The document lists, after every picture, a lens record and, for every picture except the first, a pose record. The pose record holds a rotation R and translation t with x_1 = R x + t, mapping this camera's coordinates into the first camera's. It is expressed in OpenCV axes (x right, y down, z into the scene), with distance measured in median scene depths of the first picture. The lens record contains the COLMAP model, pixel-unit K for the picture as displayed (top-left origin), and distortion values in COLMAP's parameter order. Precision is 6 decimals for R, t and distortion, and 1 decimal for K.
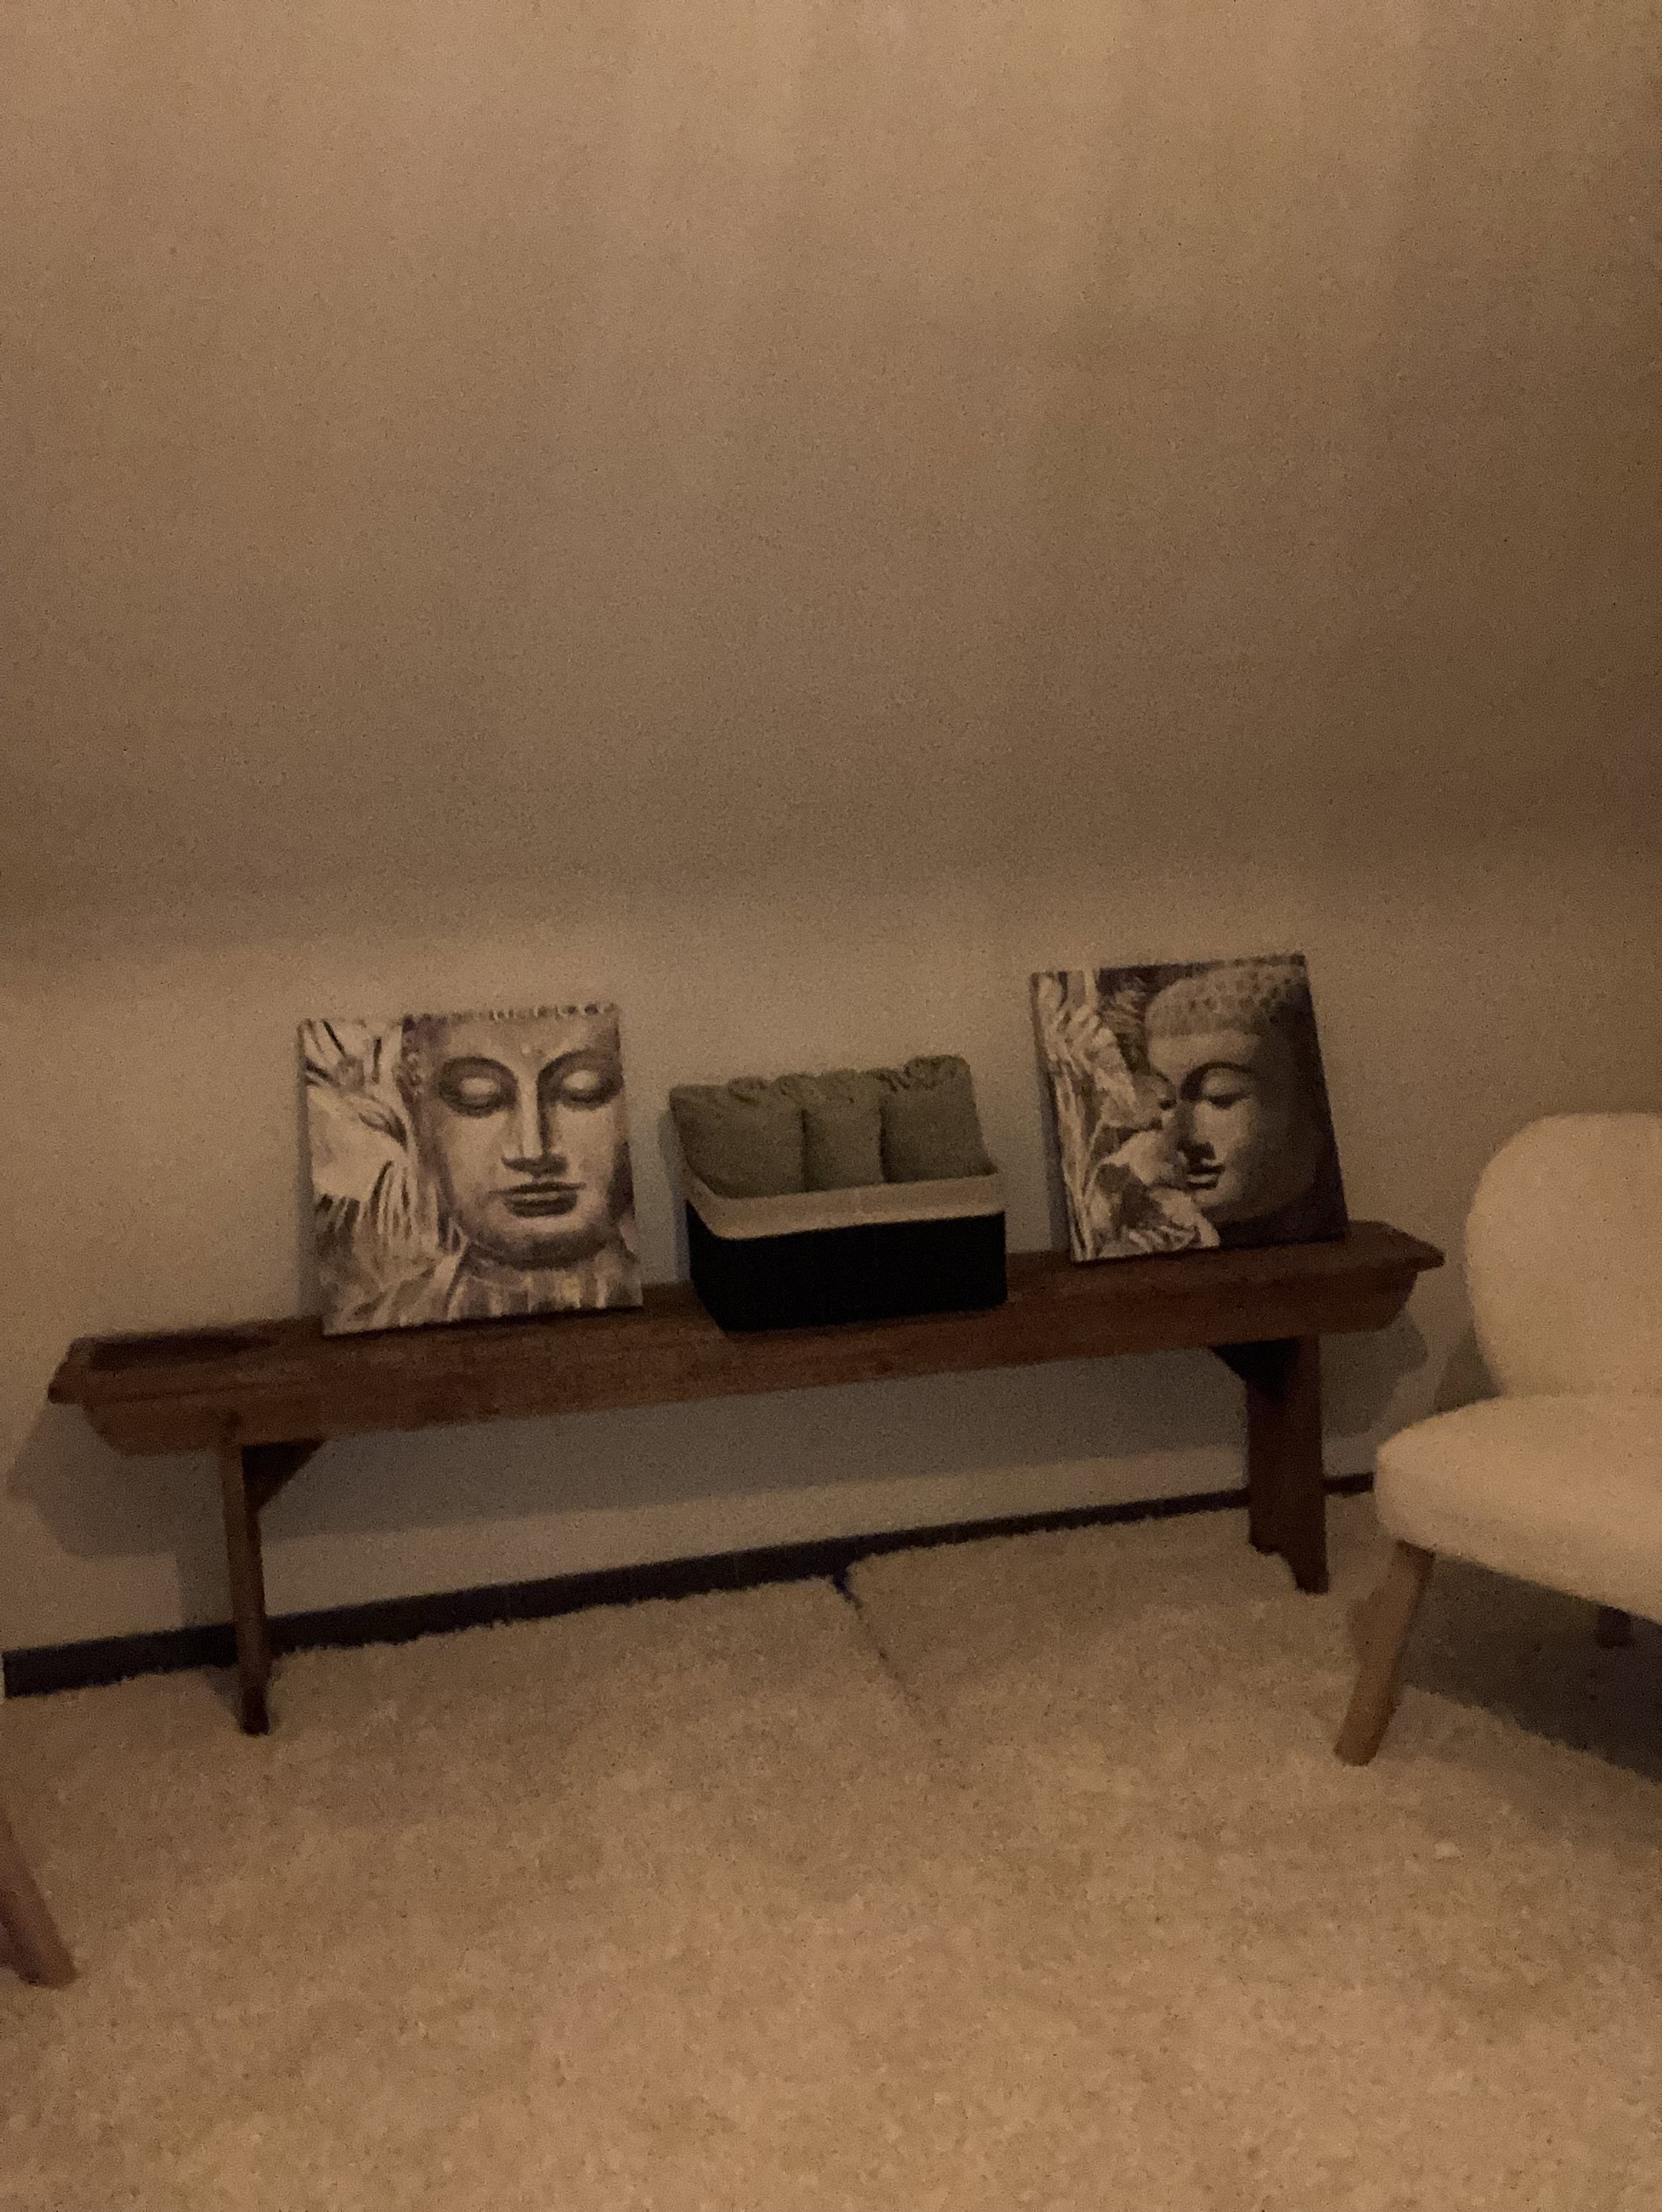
lens RADIAL K [[2101.1, 0, 831.0], [0, 2101.1, 1106.0], [0, 0, 1]] dist [0.005120, -0.025173]
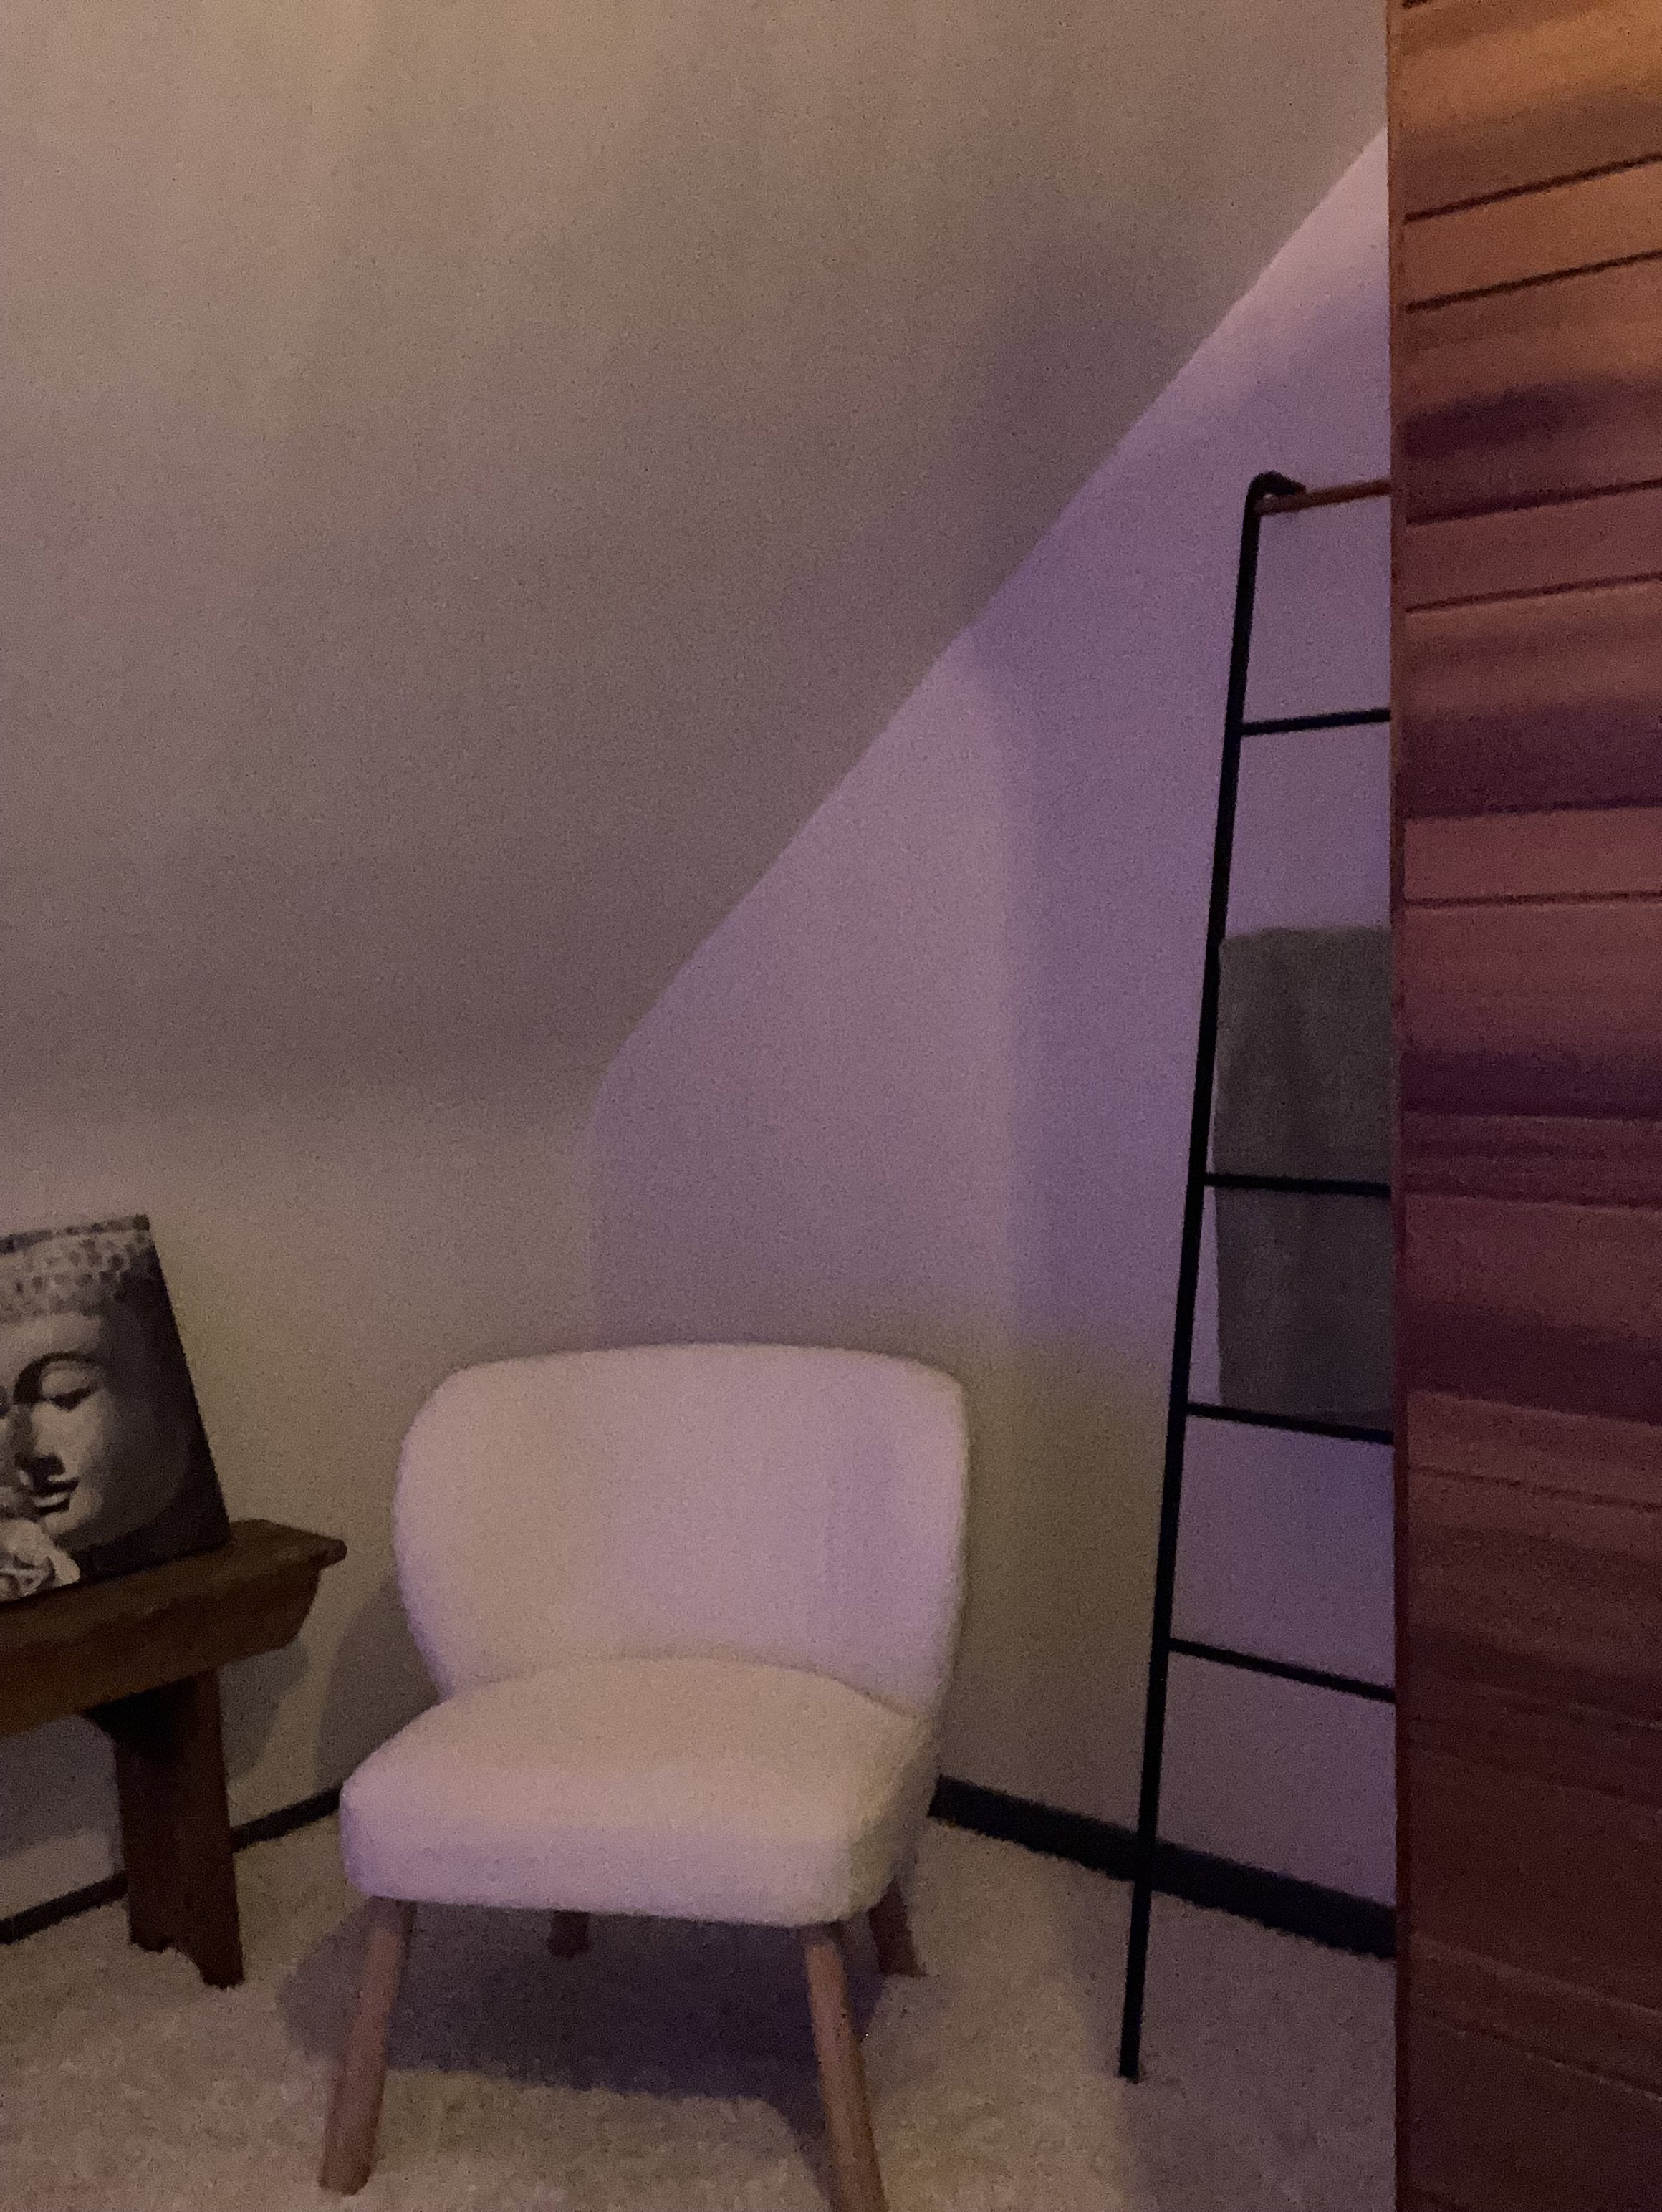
lens RADIAL K [[2101.1, 0, 831.0], [0, 2101.1, 1106.0], [0, 0, 1]] dist [0.005120, -0.025173]
pose [[0.789203, -0.035543, 0.613102, -0.076609], [0.112412, 0.989818, -0.087319, -0.010997], [-0.603756, 0.137833, 0.785163, 0.163899]]
